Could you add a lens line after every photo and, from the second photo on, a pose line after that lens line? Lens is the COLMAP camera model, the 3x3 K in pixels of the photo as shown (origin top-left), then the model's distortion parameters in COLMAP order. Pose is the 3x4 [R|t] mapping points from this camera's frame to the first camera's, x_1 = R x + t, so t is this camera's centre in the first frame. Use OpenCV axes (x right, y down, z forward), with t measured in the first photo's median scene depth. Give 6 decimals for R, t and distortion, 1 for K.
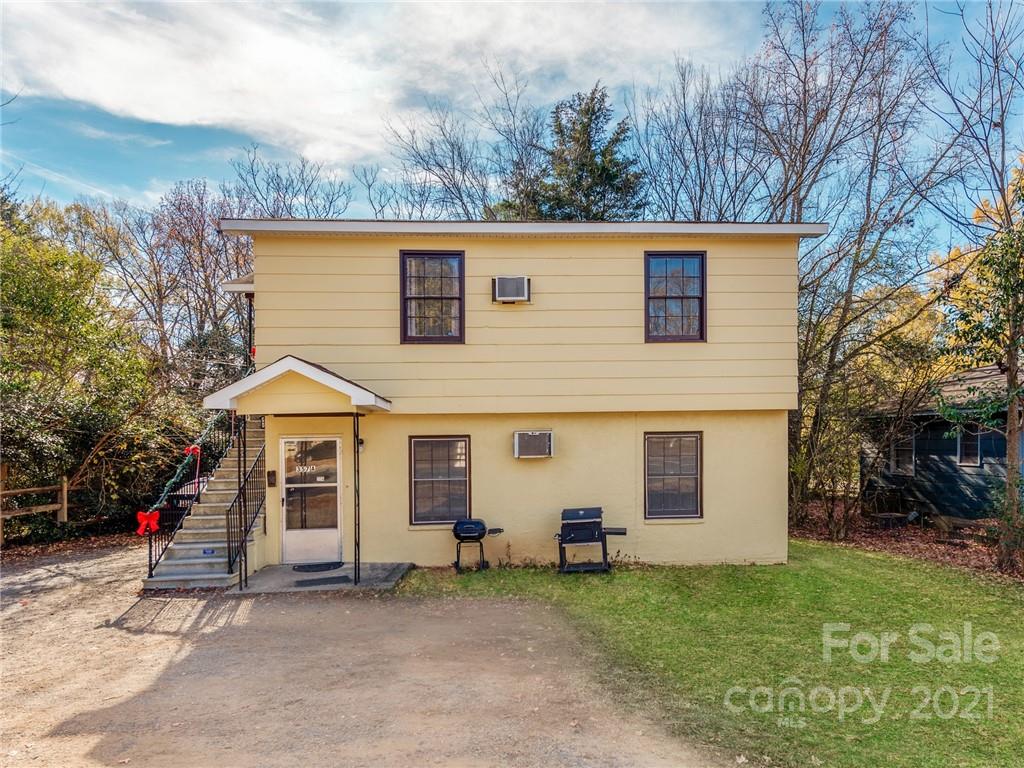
lens RADIAL K [[714.2, 0, 512.0], [0, 714.2, 425.1], [0, 0, 1]] dist [0.006631, 0.002431]
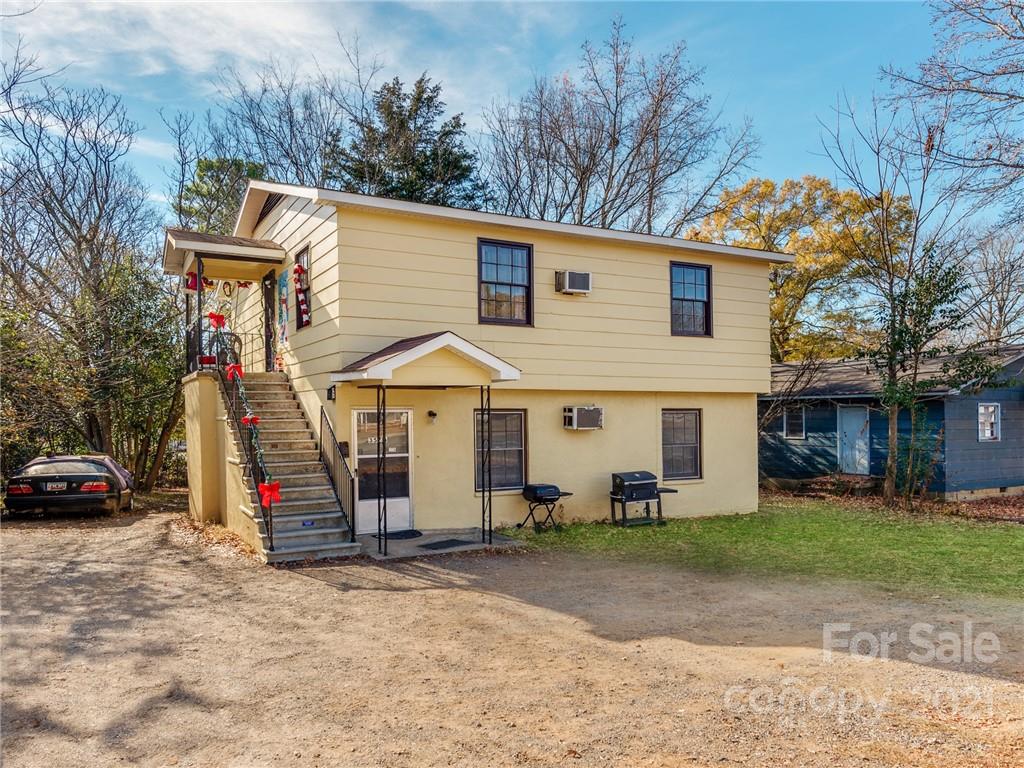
lens RADIAL K [[749.6, 0, 512.0], [0, 749.6, 384.0], [0, 0, 1]] dist [0.002801, 0.000866]
pose [[0.913687, 0.028772, 0.405399, -0.570843], [-0.017996, 0.999377, -0.030369, 0.011374], [-0.406020, 0.020452, 0.913635, -0.057014]]
